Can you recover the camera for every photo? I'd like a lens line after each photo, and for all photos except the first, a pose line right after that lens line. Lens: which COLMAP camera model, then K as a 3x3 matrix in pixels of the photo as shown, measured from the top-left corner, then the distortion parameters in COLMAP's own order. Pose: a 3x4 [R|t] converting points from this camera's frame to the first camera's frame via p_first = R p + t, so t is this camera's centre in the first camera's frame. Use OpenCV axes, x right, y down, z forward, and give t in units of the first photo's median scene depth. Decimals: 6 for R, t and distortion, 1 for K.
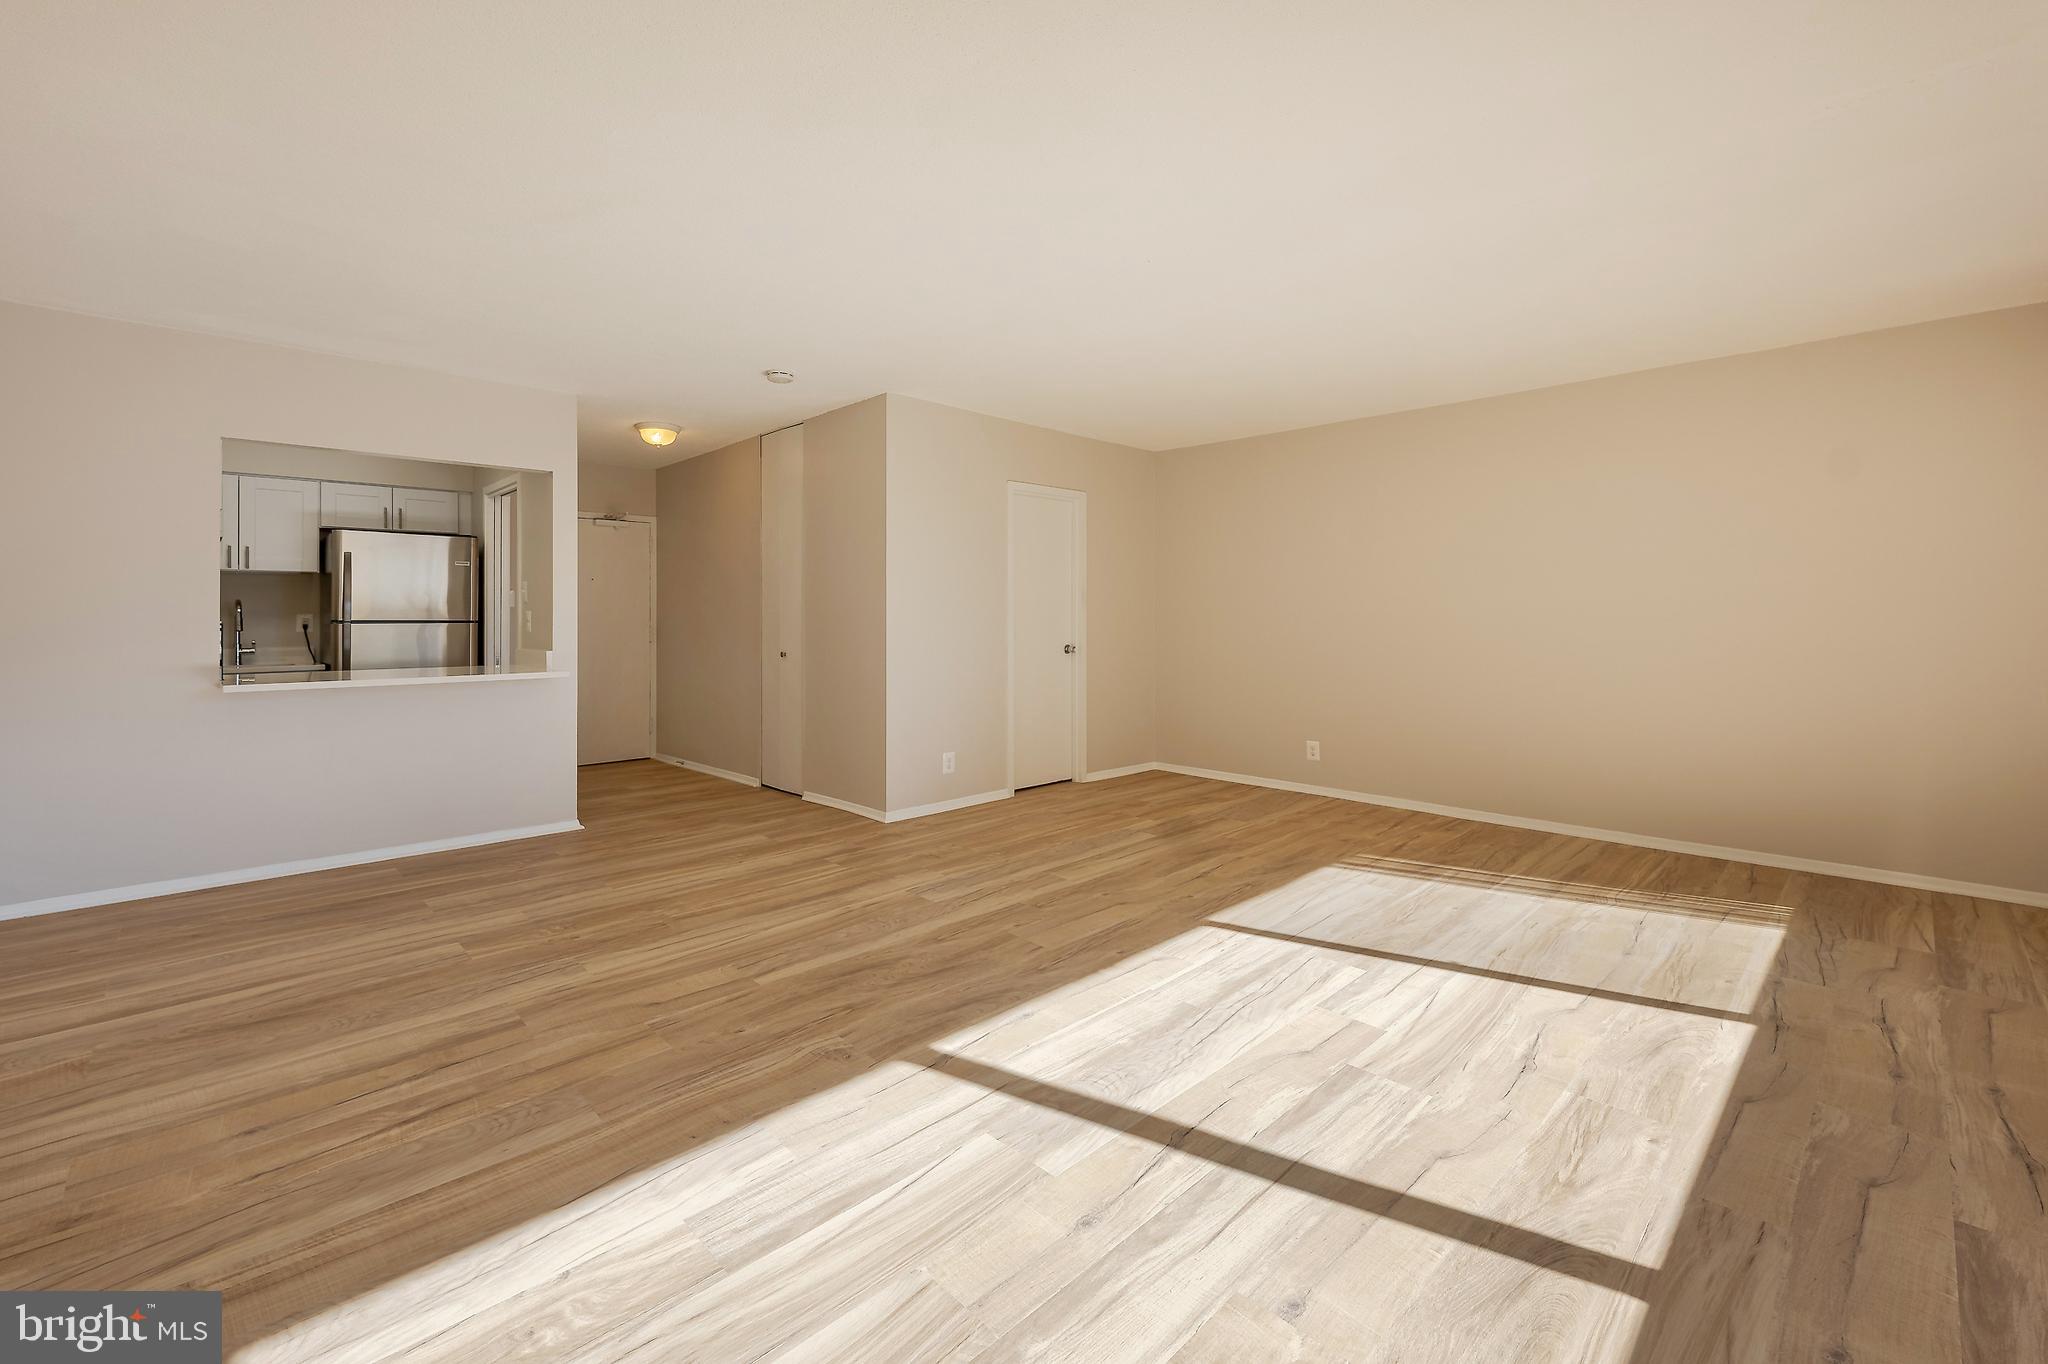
lens RADIAL K [[921.3, 0, 1053.5], [0, 921.3, 615.7], [0, 0, 1]] dist [-0.003124, -0.001722]
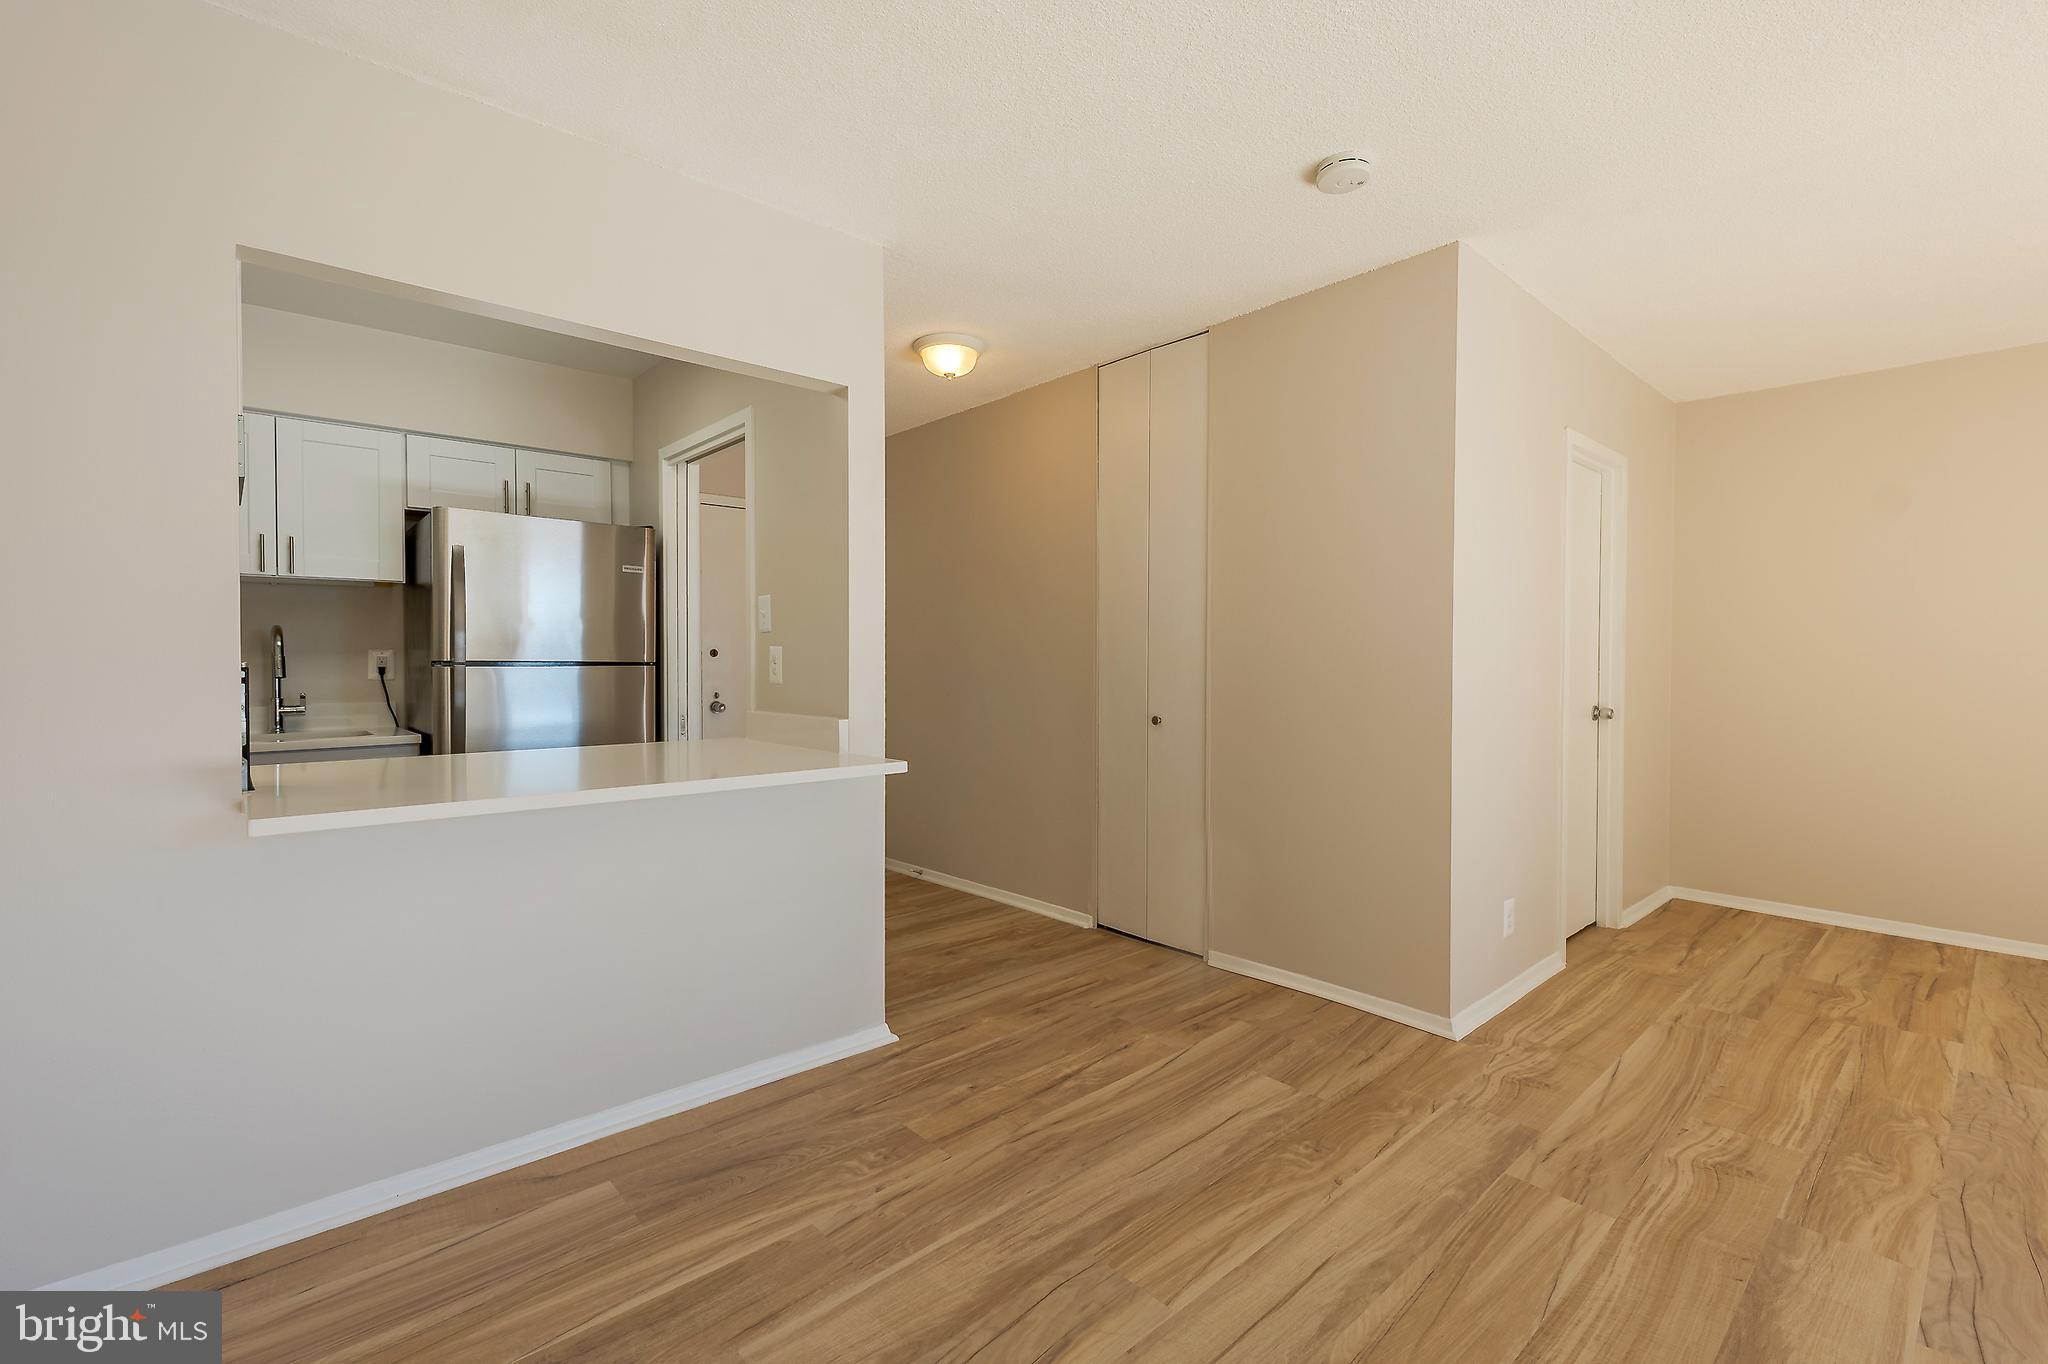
lens RADIAL K [[909.4, 0, 1037.6], [0, 909.4, 678.2], [0, 0, 1]] dist [-0.003553, 0.002576]
pose [[0.999667, 0.005798, -0.025137, -0.363500], [-0.005233, 0.999733, 0.022499, 0.001143], [0.025261, -0.022360, 0.999431, 0.404863]]
